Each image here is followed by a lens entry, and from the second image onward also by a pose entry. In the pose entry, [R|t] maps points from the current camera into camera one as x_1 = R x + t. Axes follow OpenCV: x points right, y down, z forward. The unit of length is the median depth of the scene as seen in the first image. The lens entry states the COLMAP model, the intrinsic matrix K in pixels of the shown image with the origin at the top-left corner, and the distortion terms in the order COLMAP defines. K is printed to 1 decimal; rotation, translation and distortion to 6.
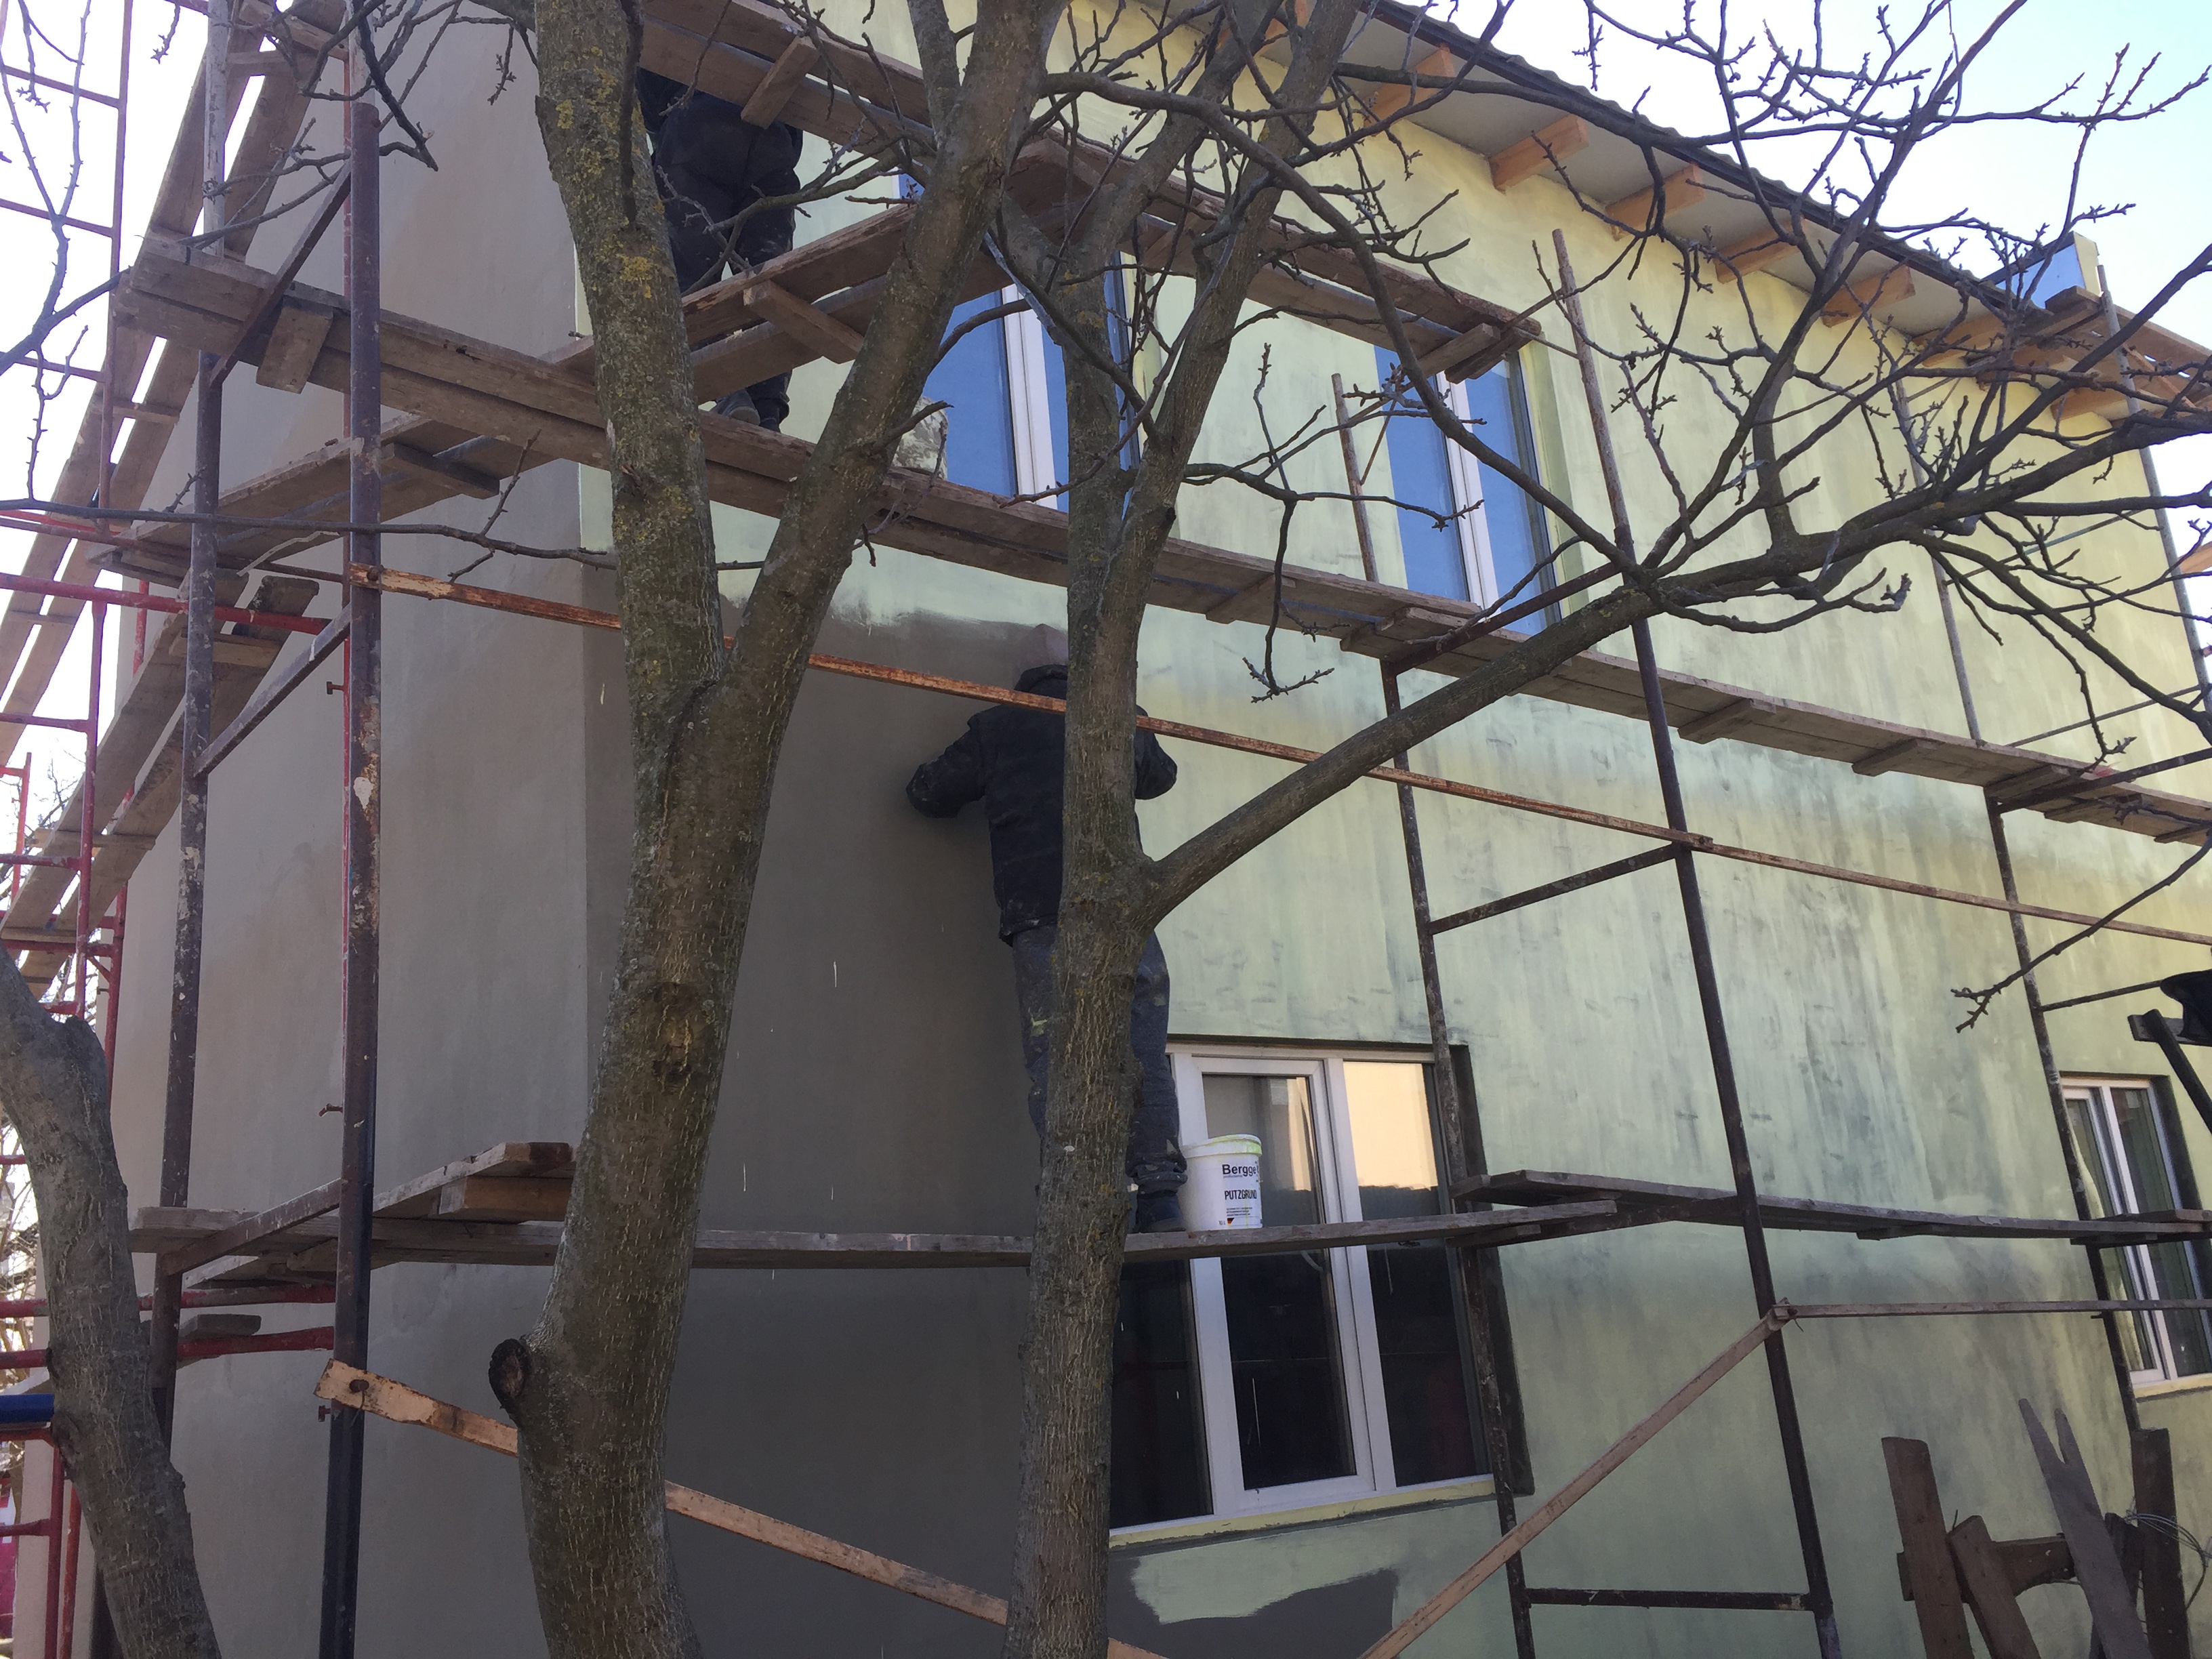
lens RADIAL K [[1875.0, 0, 1119.2], [0, 1875.0, 822.2], [0, 0, 1]] dist [0.031211, -0.003141]
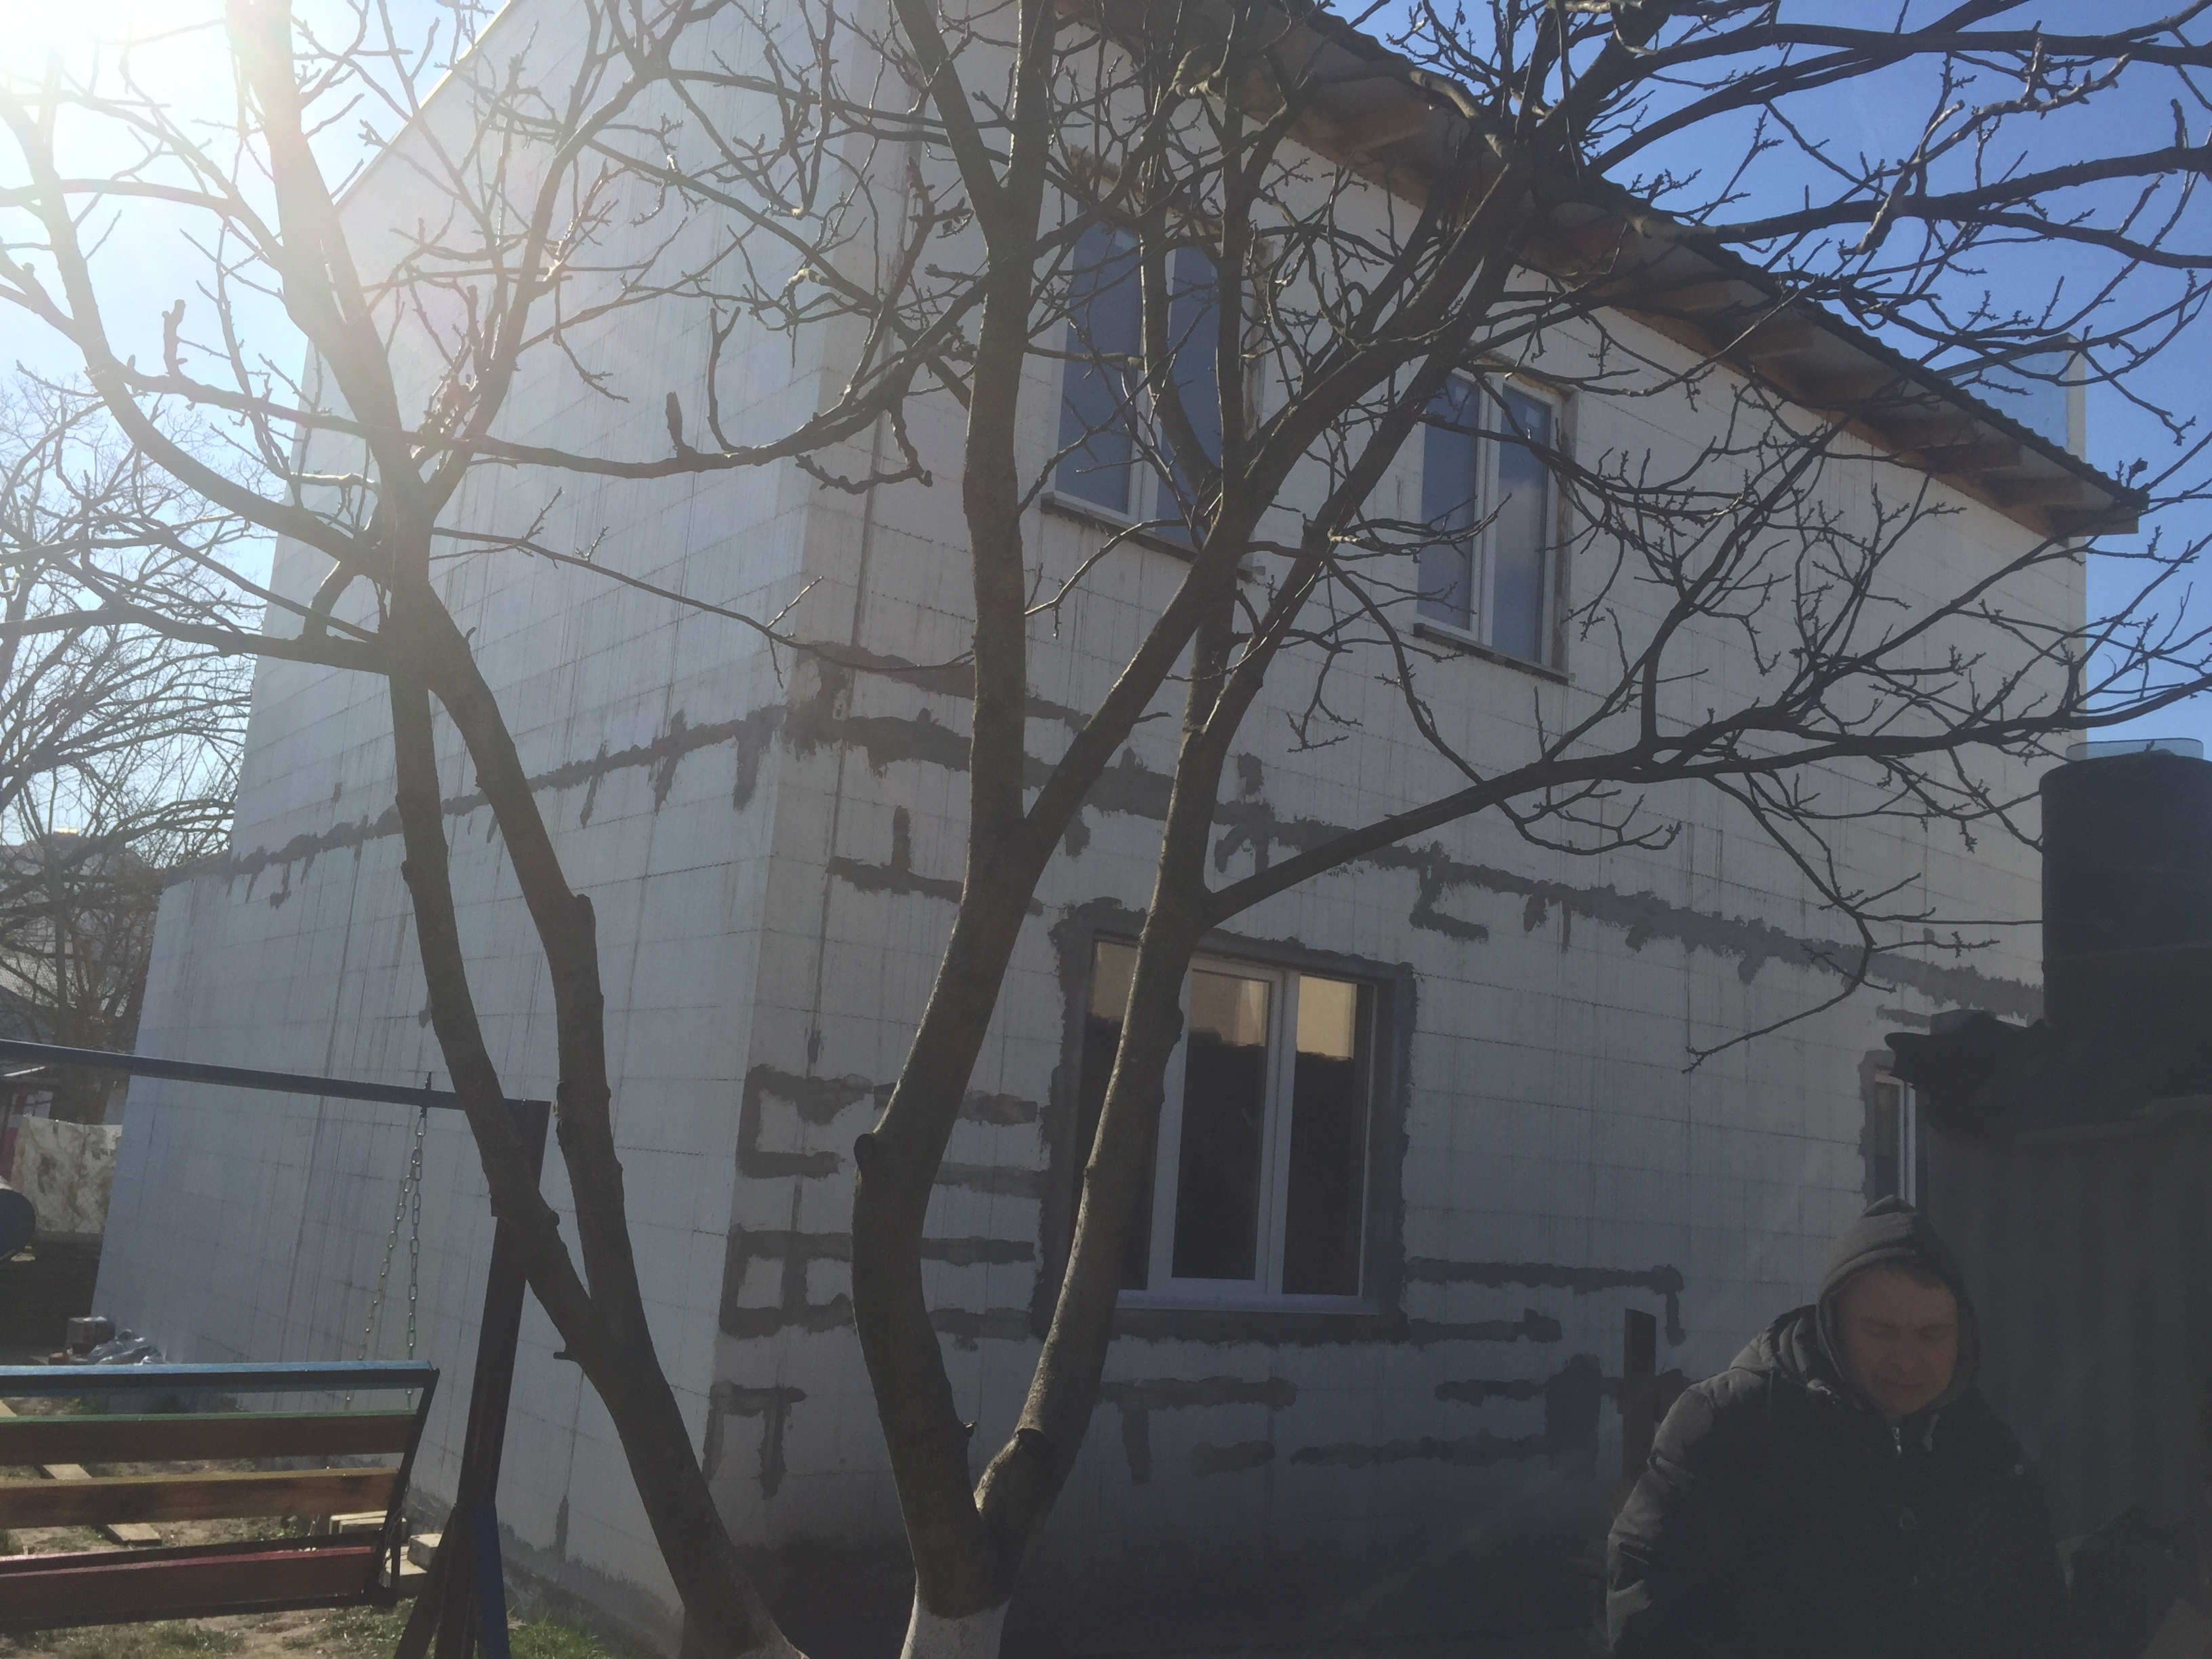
lens RADIAL K [[1873.2, 0, 1141.7], [0, 1873.2, 831.7], [0, 0, 1]] dist [0.085678, -0.000839]
pose [[0.984740, 0.171061, 0.032034, -0.085178], [-0.173515, 0.979241, 0.104787, -0.158488], [-0.013444, -0.108747, 0.993979, -0.505645]]
